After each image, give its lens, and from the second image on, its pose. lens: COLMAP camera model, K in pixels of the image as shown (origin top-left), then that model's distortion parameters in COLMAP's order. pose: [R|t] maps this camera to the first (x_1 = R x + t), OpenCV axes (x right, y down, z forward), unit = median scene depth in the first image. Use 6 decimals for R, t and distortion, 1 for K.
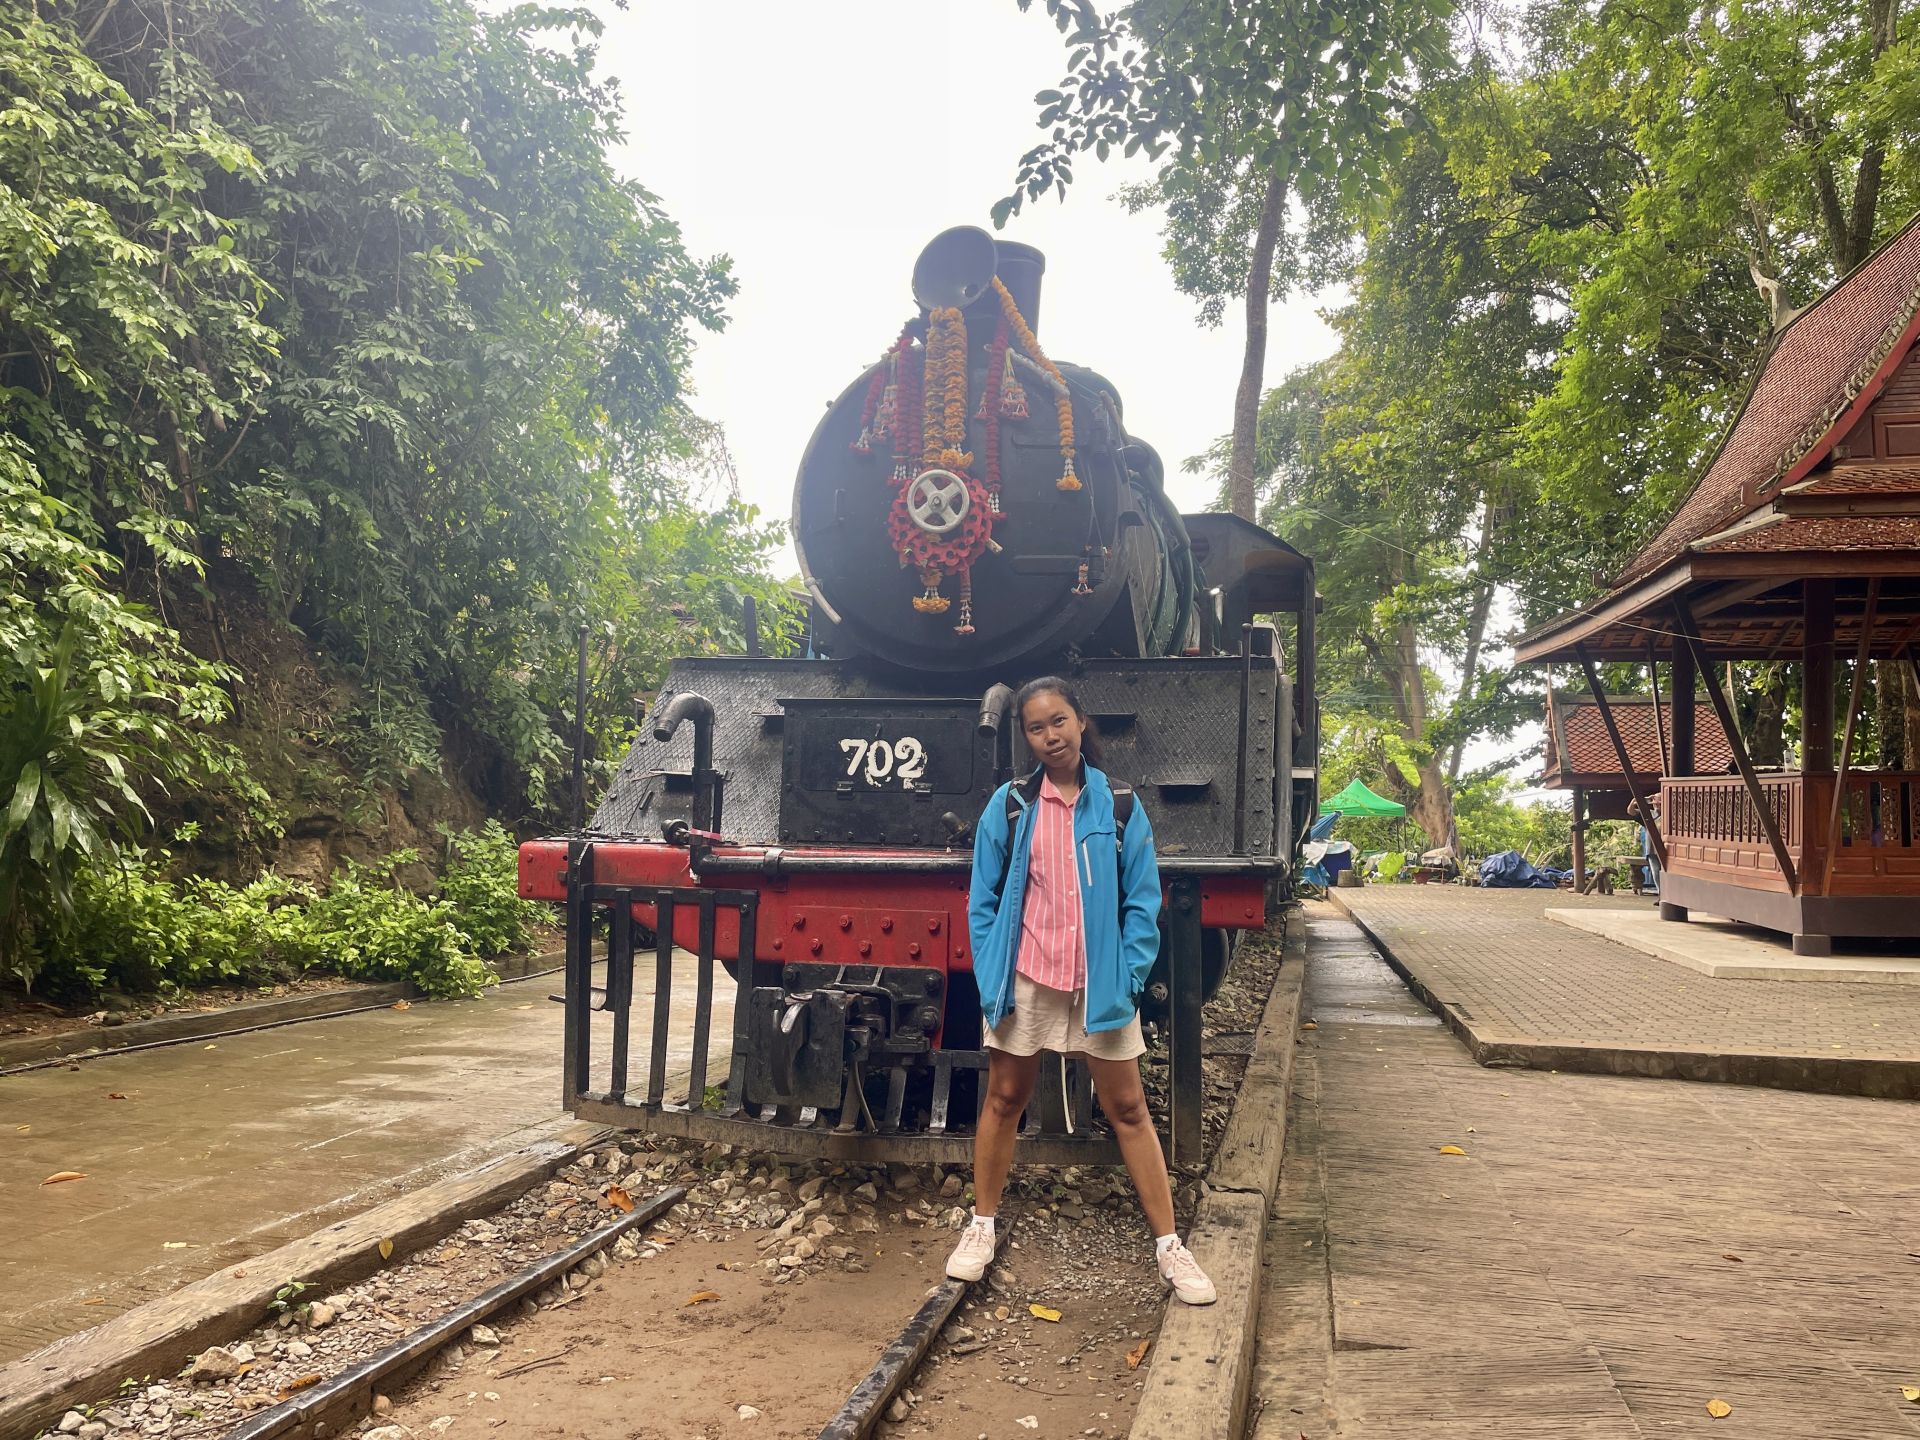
lens RADIAL K [[1428.5, 0, 969.1], [0, 1428.5, 704.2], [0, 0, 1]] dist [0.110213, -0.114817]
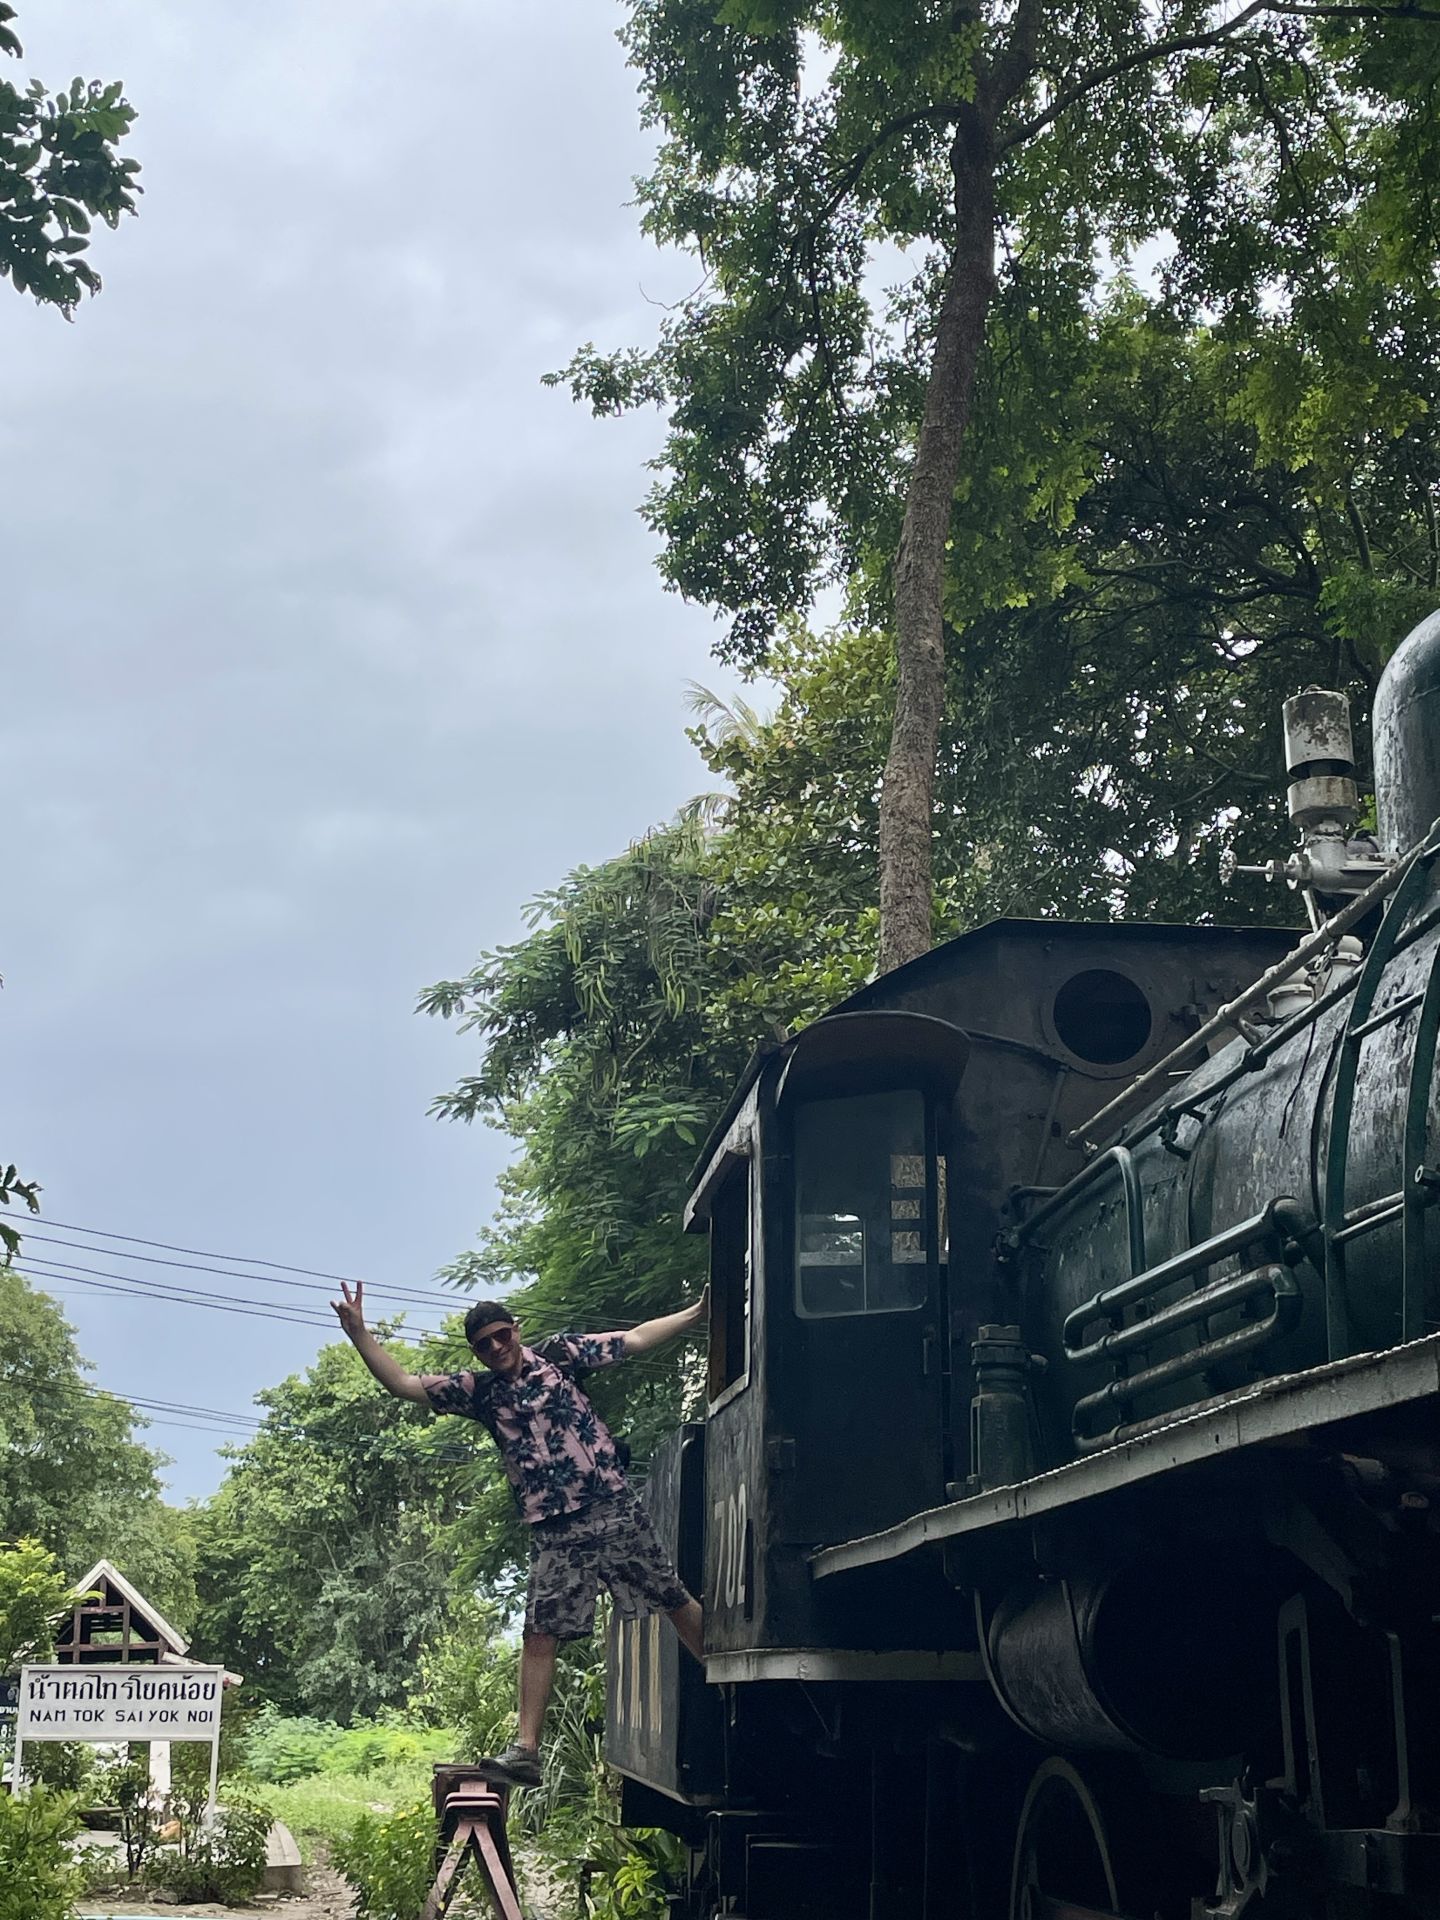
lens RADIAL K [[2625.8, 0, 720.0], [0, 2625.8, 960.0], [0, 0, 1]] dist [0.008010, 0.017702]
pose [[0.937623, 0.072965, 0.339911, -0.324618], [-0.004570, 0.980230, -0.197809, -0.002086], [-0.347624, 0.183917, 0.919419, 0.634221]]
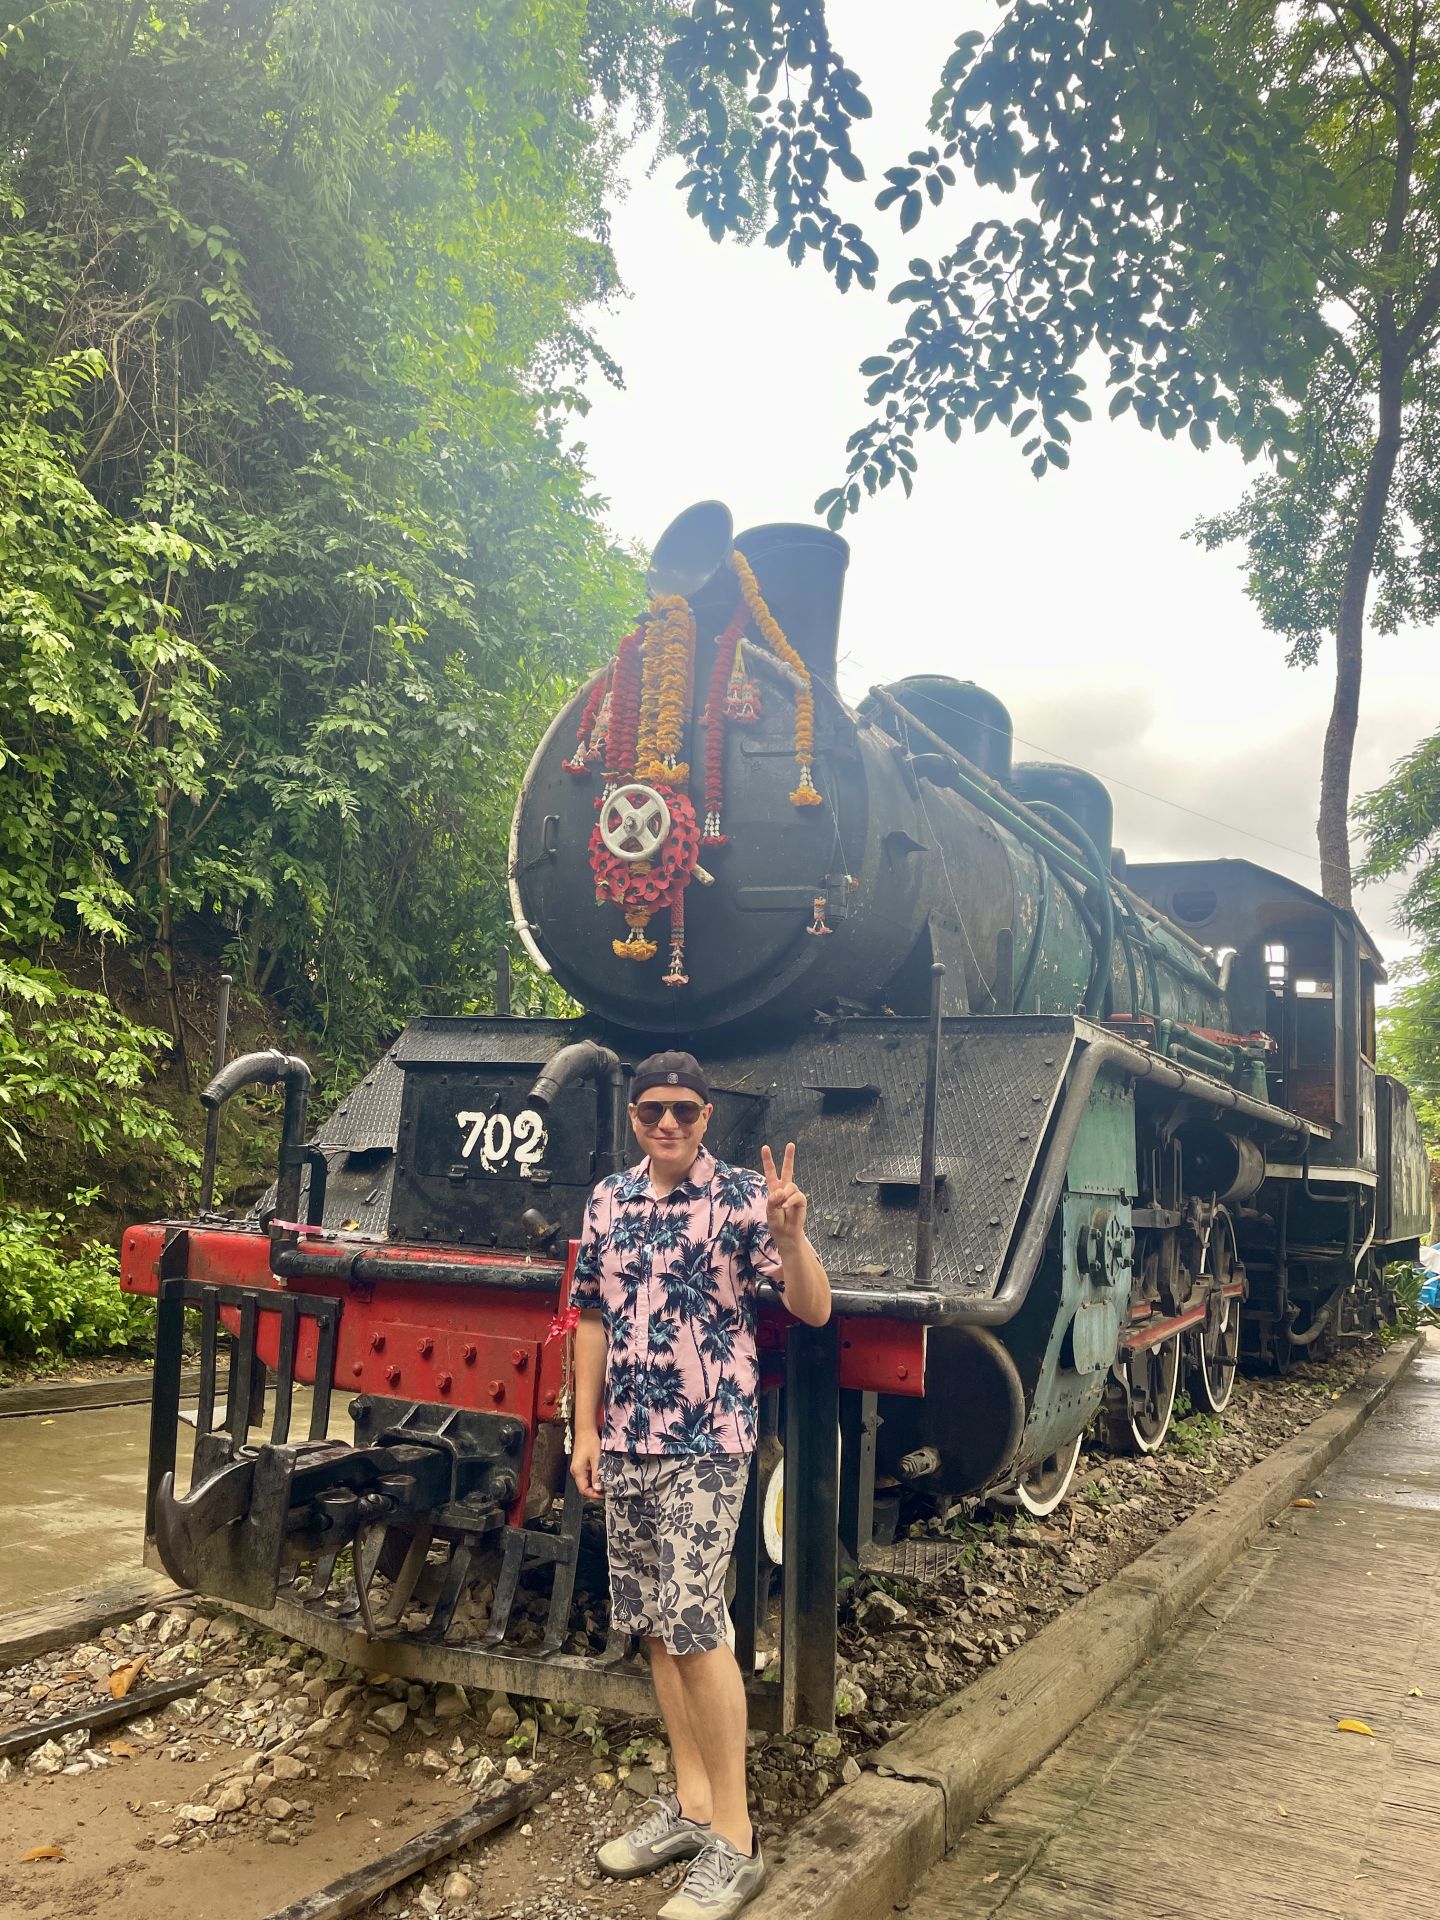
lens RADIAL K [[1442.1, 0, 720.0], [0, 1442.1, 960.0], [0, 0, 1]] dist [0.079860, -0.096530]
pose [[0.963303, -0.006568, -0.268335, 0.158725], [-0.016698, 0.996298, -0.084331, 0.003362], [0.267895, 0.085717, 0.959627, 0.147332]]
